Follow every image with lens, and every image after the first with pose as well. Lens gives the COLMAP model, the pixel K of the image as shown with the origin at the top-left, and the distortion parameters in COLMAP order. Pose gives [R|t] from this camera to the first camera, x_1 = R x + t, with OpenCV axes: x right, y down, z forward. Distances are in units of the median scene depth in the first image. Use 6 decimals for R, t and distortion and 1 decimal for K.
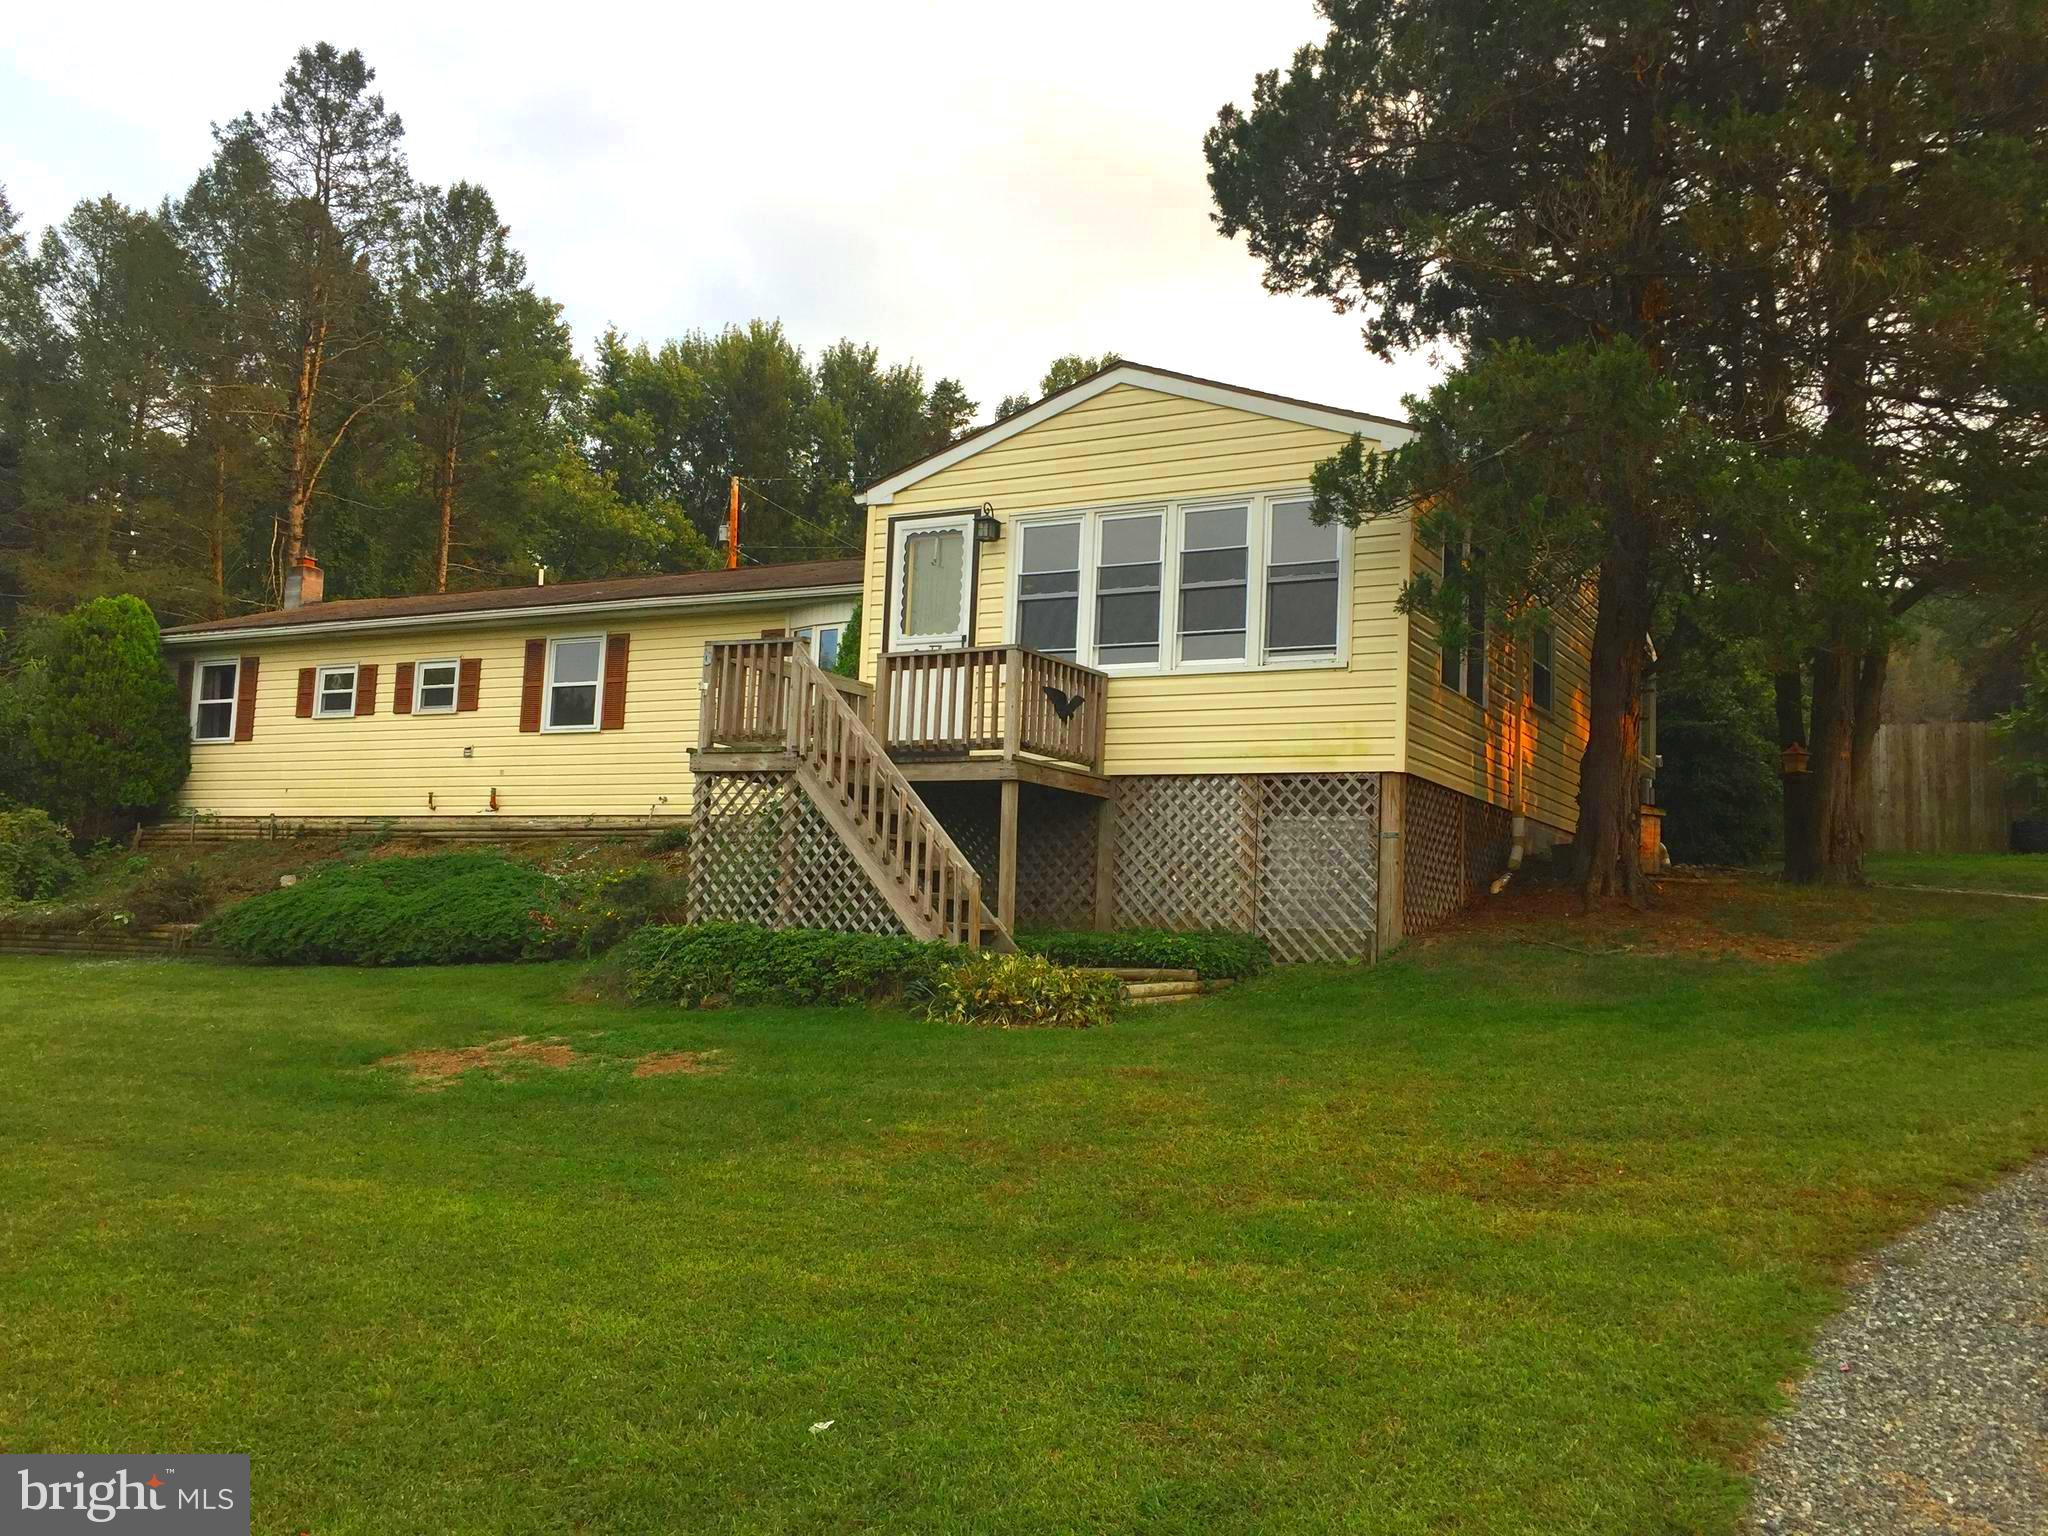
lens RADIAL K [[1723.3, 0, 1024.0], [0, 1723.3, 768.0], [0, 0, 1]] dist [0.004336, 0.049719]
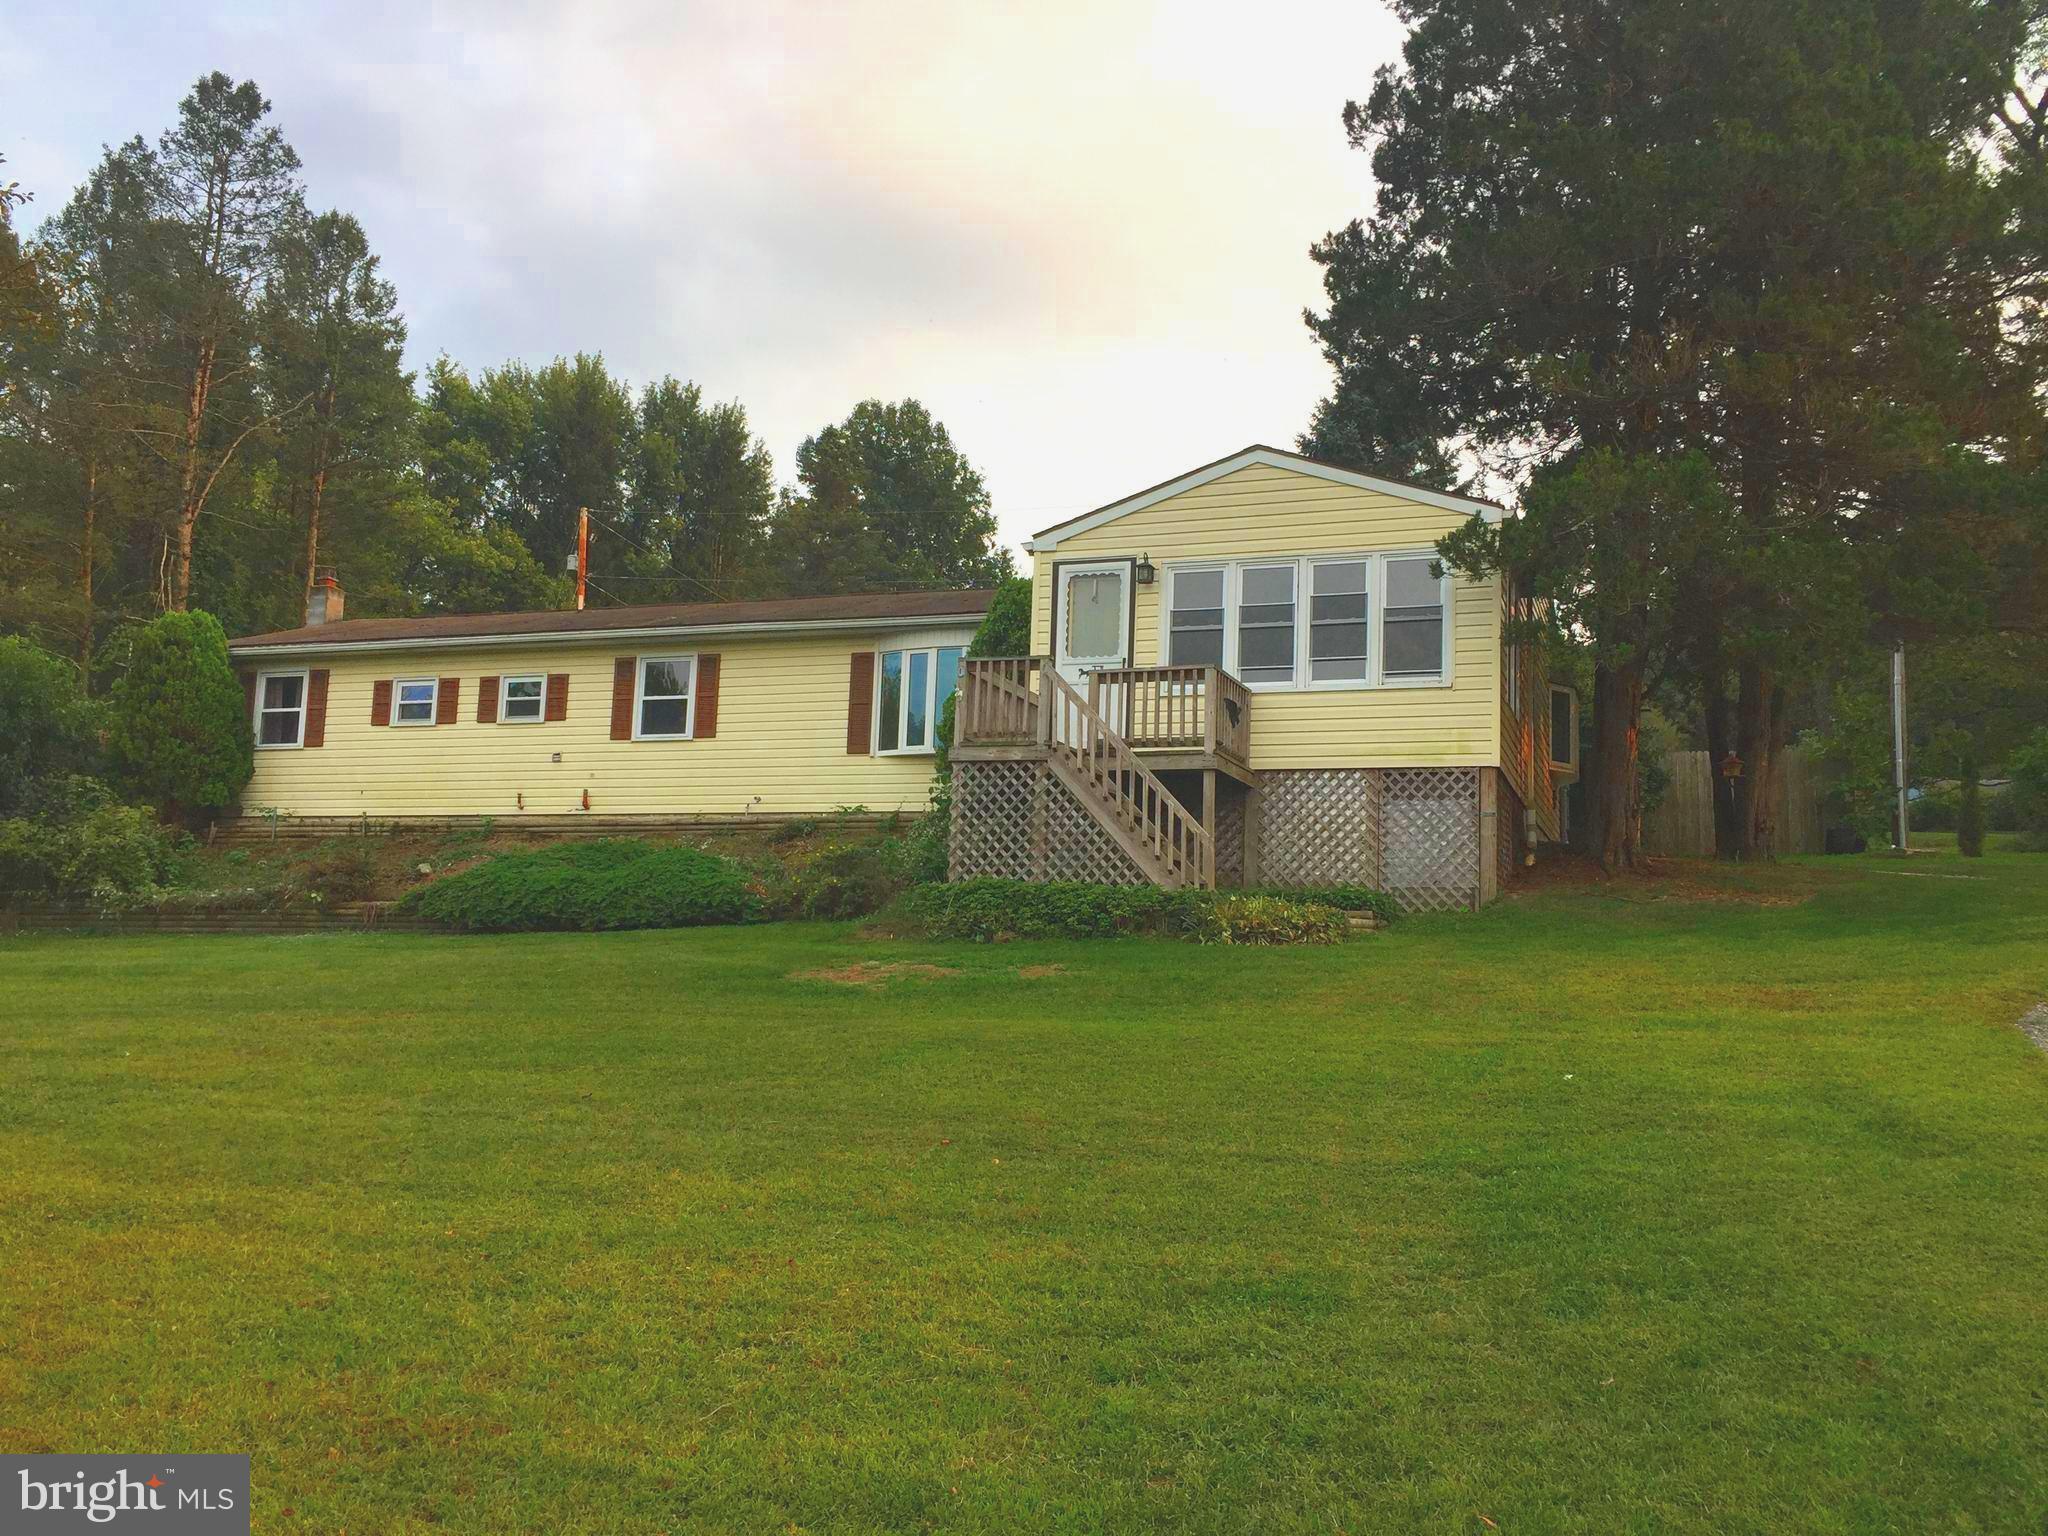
lens RADIAL K [[1702.7, 0, 1024.0], [0, 1702.7, 768.0], [0, 0, 1]] dist [0.019510, 0.002448]
pose [[0.989808, 0.010551, 0.142019, -0.182133], [-0.007585, 0.999742, -0.021406, 0.019173], [-0.142208, 0.020110, 0.989632, -0.135276]]
